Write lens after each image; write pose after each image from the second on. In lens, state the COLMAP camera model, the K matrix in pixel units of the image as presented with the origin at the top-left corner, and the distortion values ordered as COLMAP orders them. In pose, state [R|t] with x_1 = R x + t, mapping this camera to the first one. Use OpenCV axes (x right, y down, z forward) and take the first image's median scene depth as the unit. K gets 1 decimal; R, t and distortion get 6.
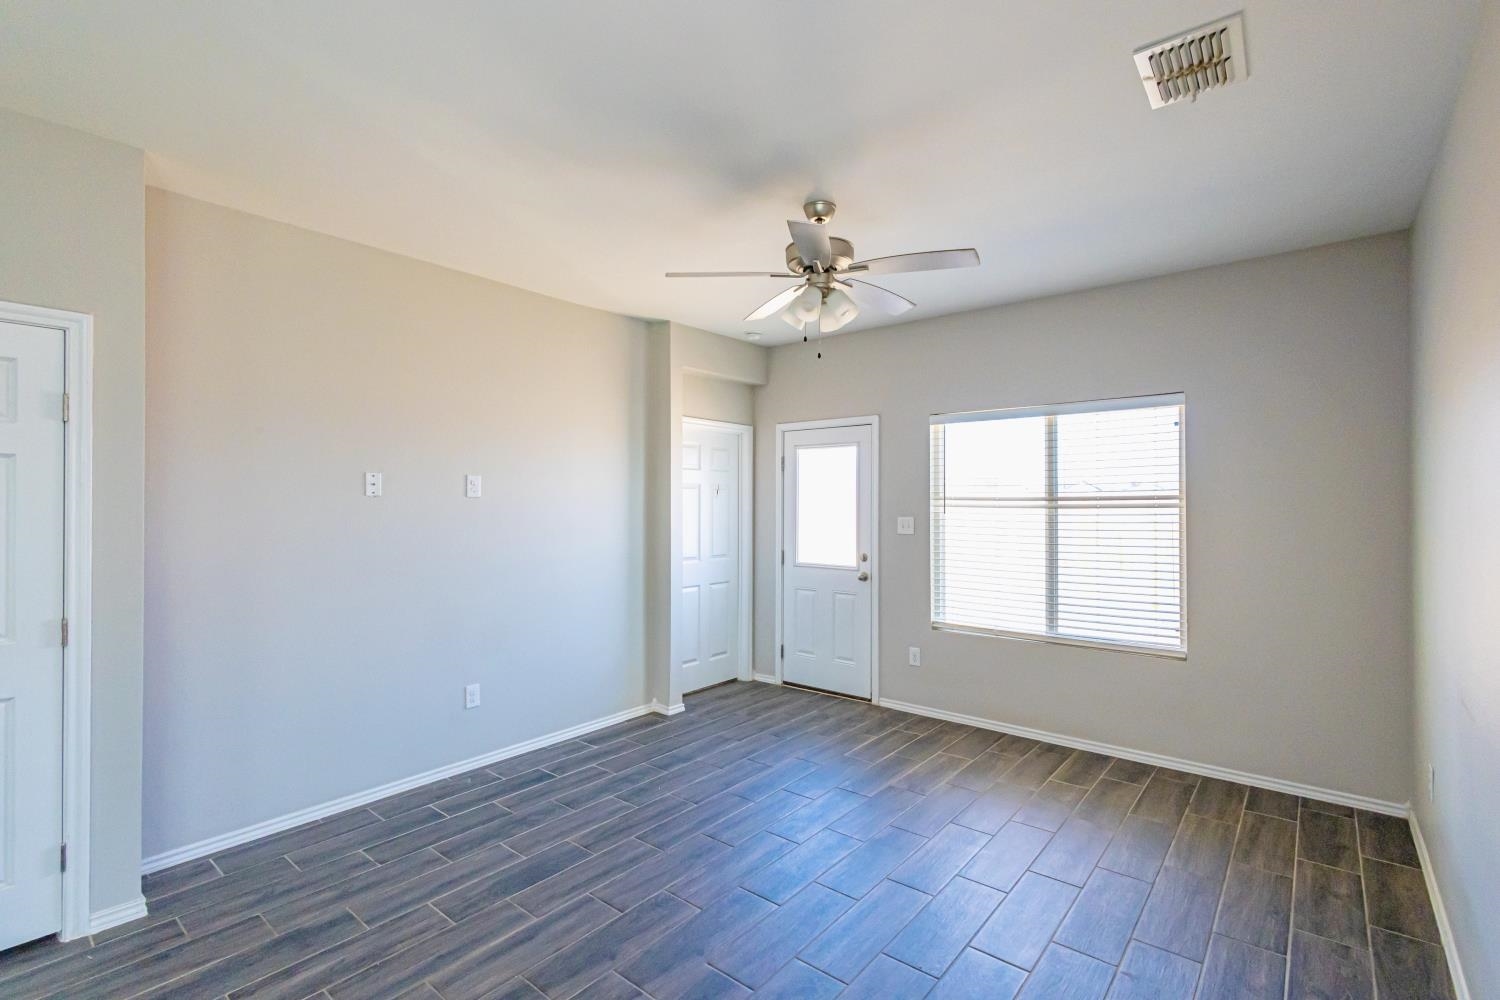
lens RADIAL K [[683.7, 0, 752.7], [0, 683.7, 500.2], [0, 0, 1]] dist [0.012076, -0.002968]
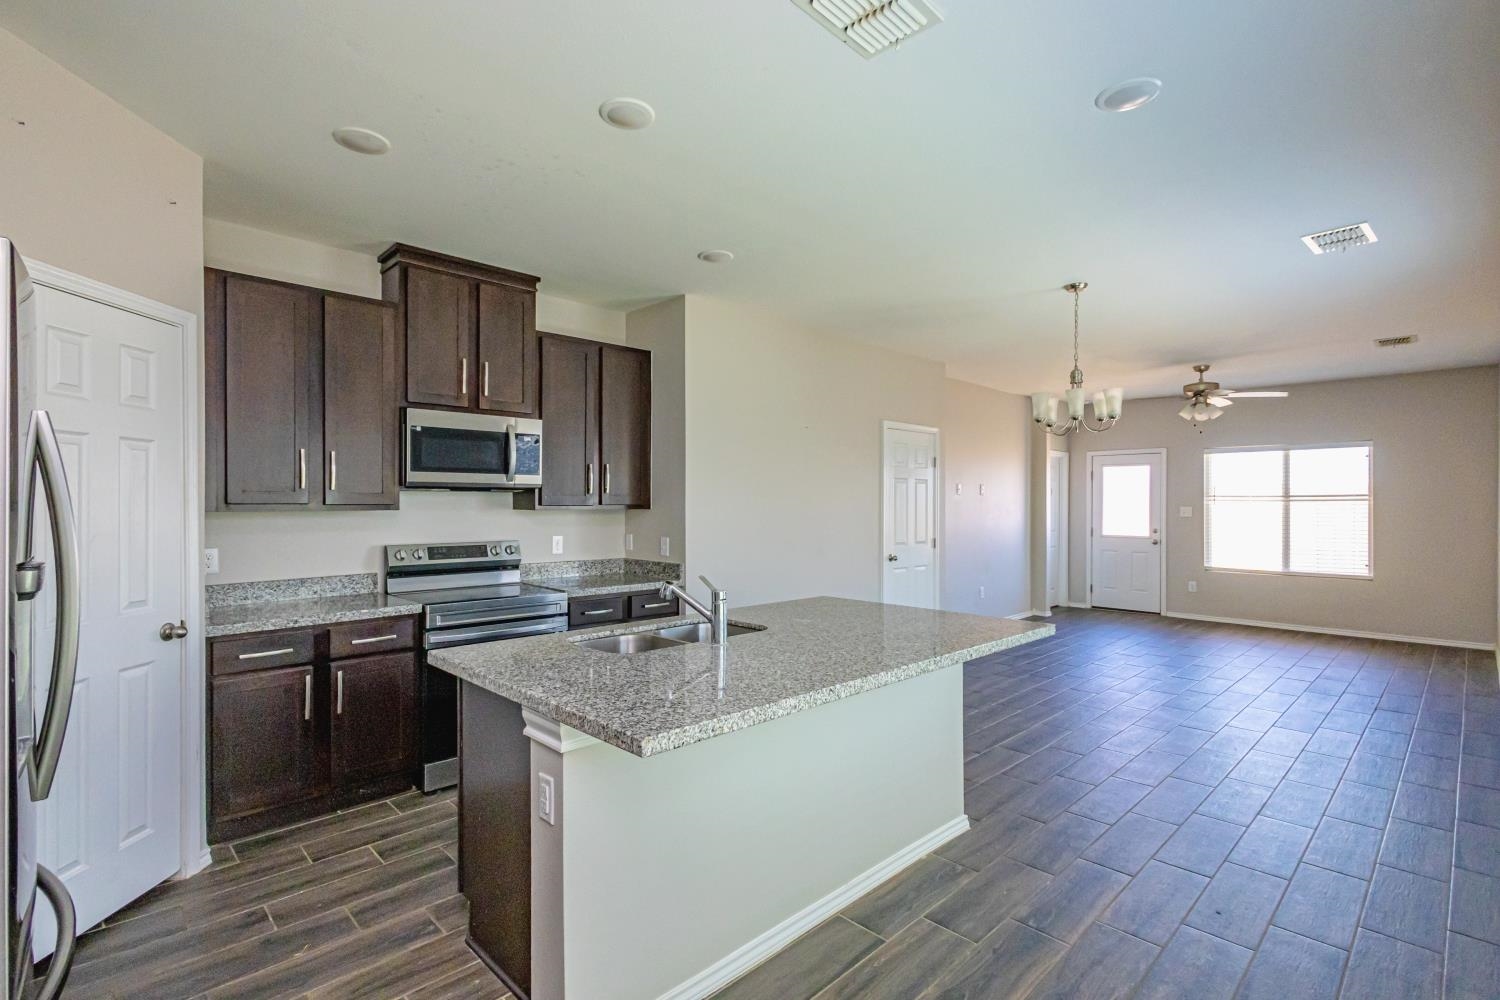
lens RADIAL K [[683.7, 0, 738.8], [0, 683.7, 506.1], [0, 0, 1]] dist [0.012076, -0.002968]
pose [[0.991811, 0.001646, -0.127702, -0.832864], [-0.000689, 0.999971, 0.007532, 0.011636], [0.127711, -0.007382, 0.991784, -1.073358]]
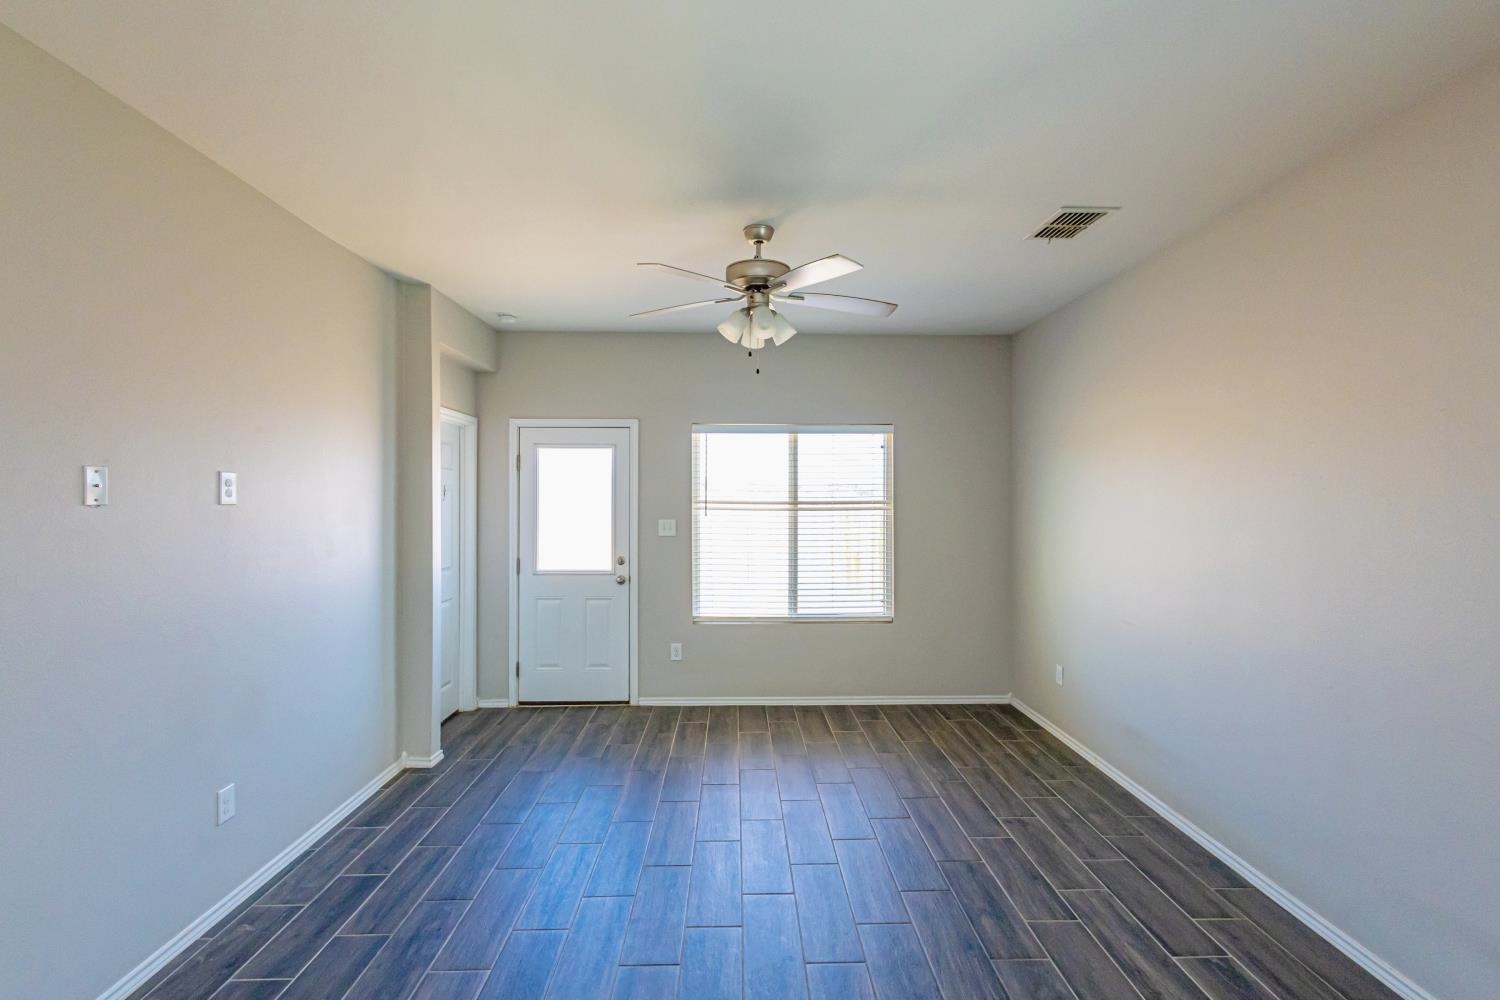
lens RADIAL K [[683.7, 0, 754.0], [0, 683.7, 499.0], [0, 0, 1]] dist [0.012076, -0.002968]
pose [[0.754334, 0.000623, 0.656491, -0.441239], [-0.004397, 0.999982, 0.004103, -0.014455], [-0.656476, -0.005981, 0.754323, 0.153628]]
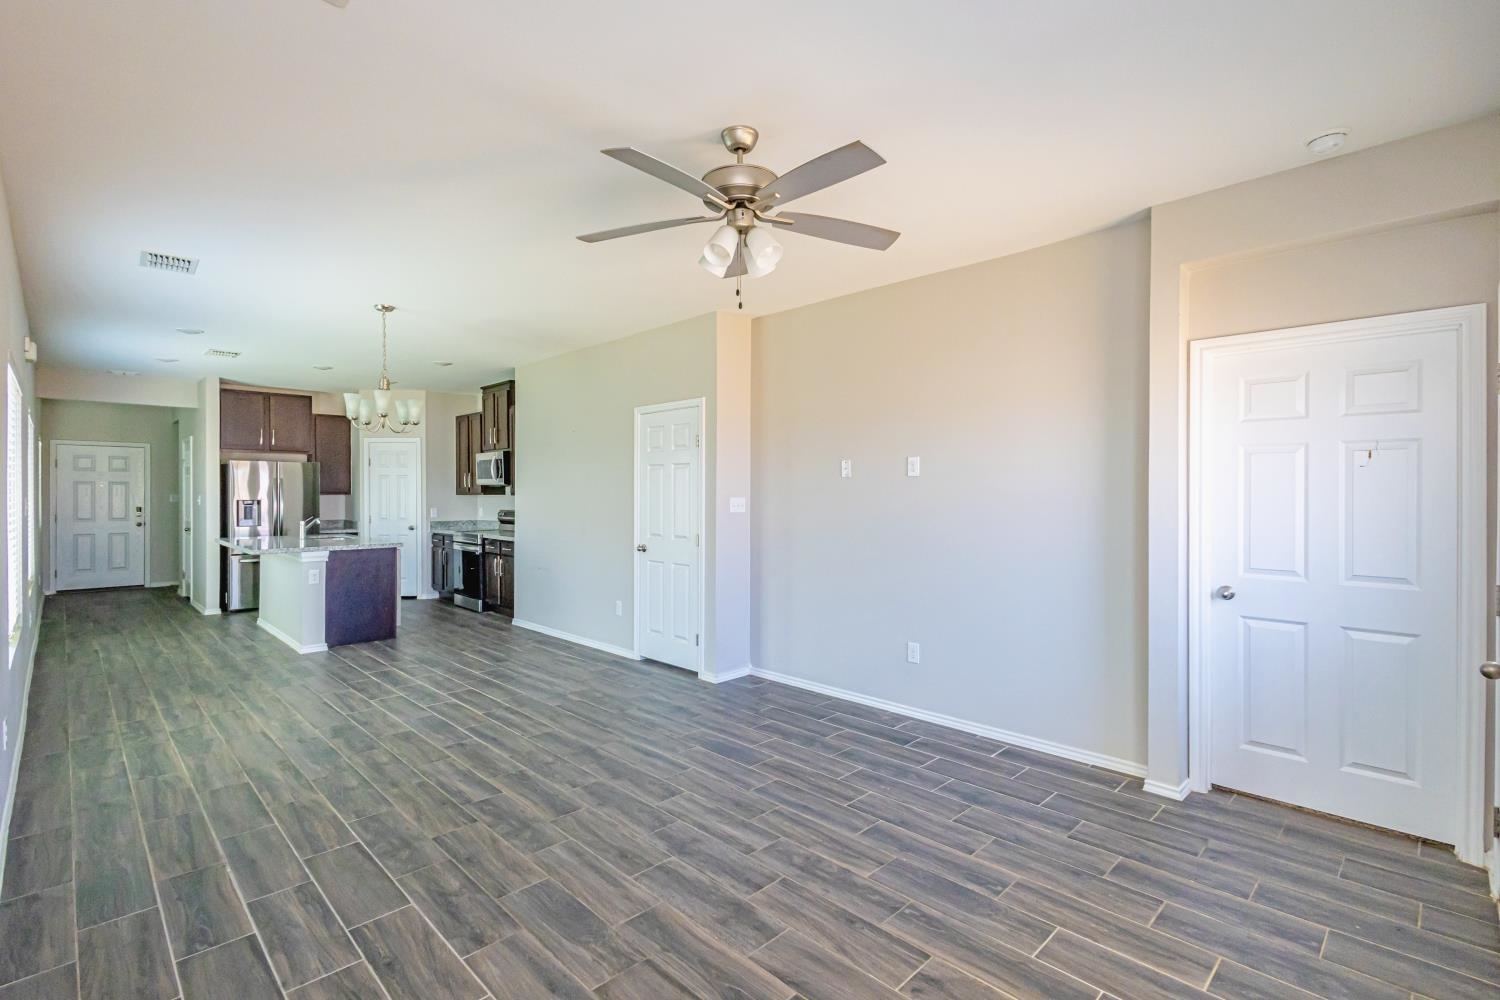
lens RADIAL K [[683.7, 0, 747.7], [0, 683.7, 495.4], [0, 0, 1]] dist [0.012076, -0.002968]
pose [[-0.097547, 0.005766, -0.995214, 0.706859], [0.005191, 0.999973, 0.005284, 0.018453], [0.995217, -0.004650, -0.097575, 0.802974]]
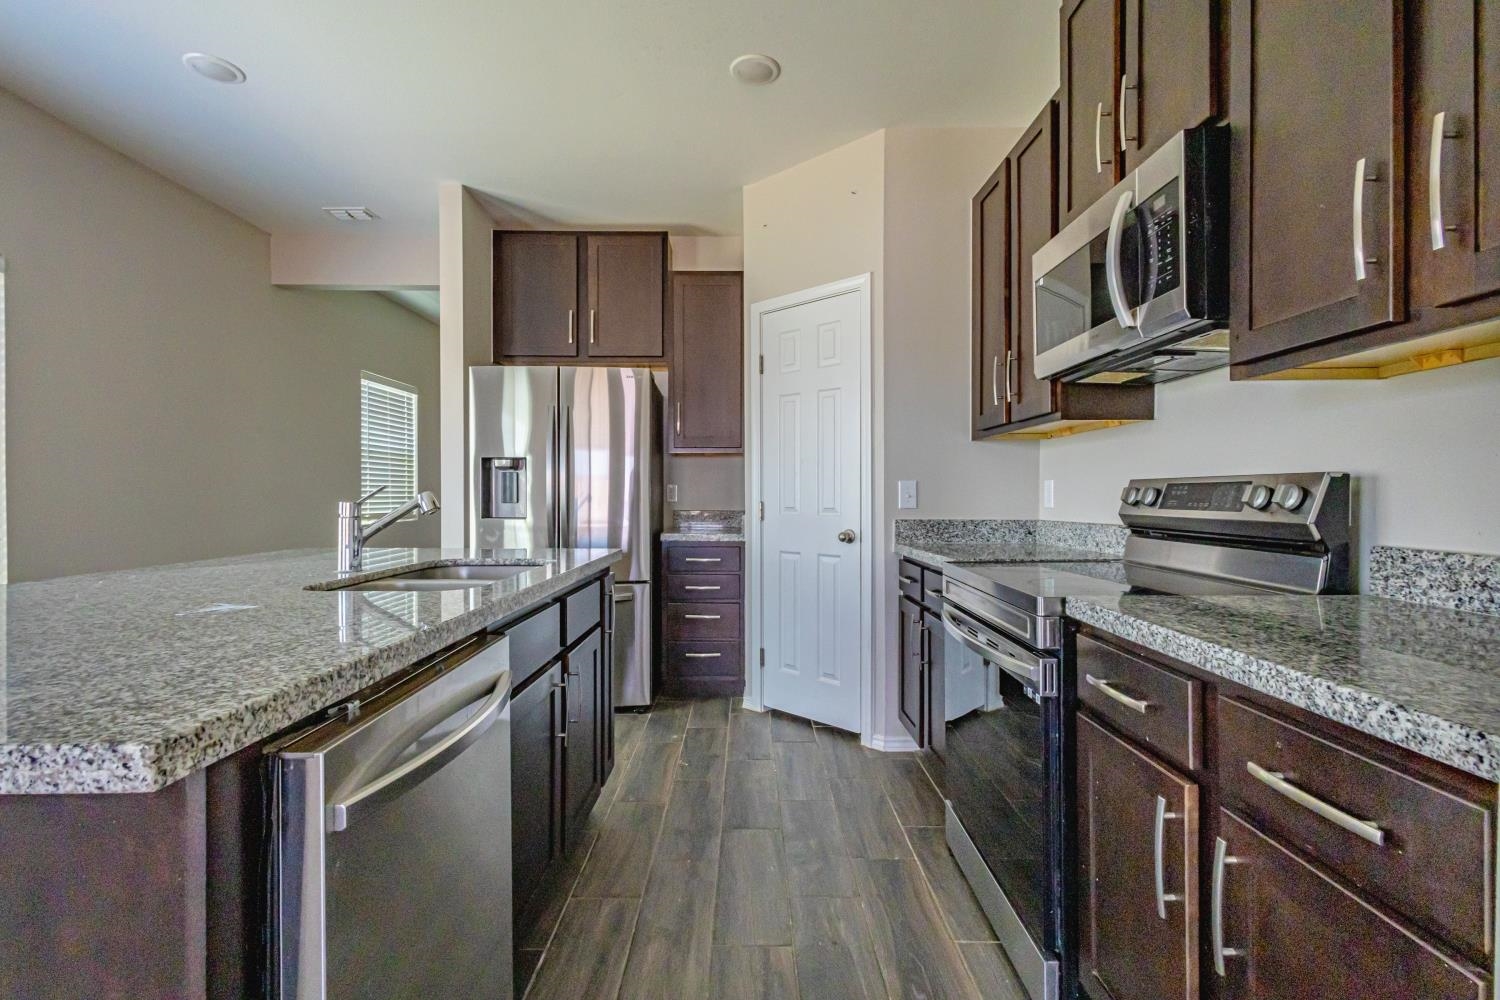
lens RADIAL K [[683.7, 0, 750.9], [0, 683.7, 497.3], [0, 0, 1]] dist [0.012076, -0.002968]
pose [[-0.767408, 0.002596, -0.641154, -0.838086], [0.002861, 0.999996, 0.000624, 0.085462], [0.641153, -0.001355, -0.767412, 0.015038]]
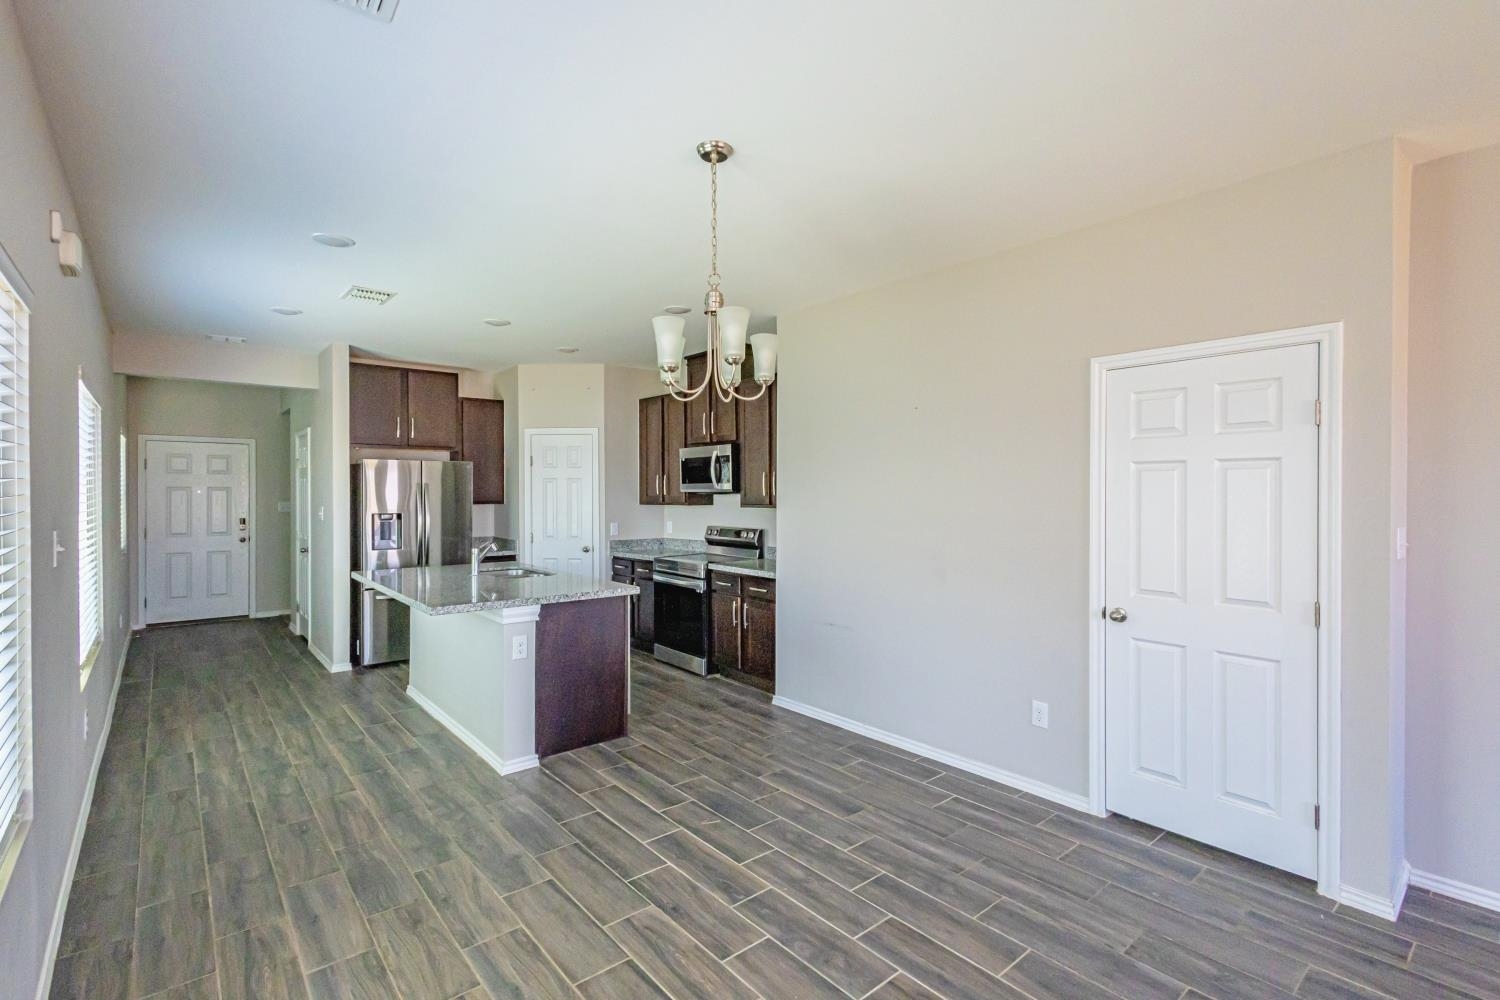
lens RADIAL K [[683.7, 0, 750.1], [0, 683.7, 497.1], [0, 0, 1]] dist [0.012076, -0.002968]
pose [[-0.176100, 0.008845, -0.984332, 0.148715], [0.005551, 0.999953, 0.007992, -0.007416], [0.984357, -0.004057, -0.176141, 0.172758]]
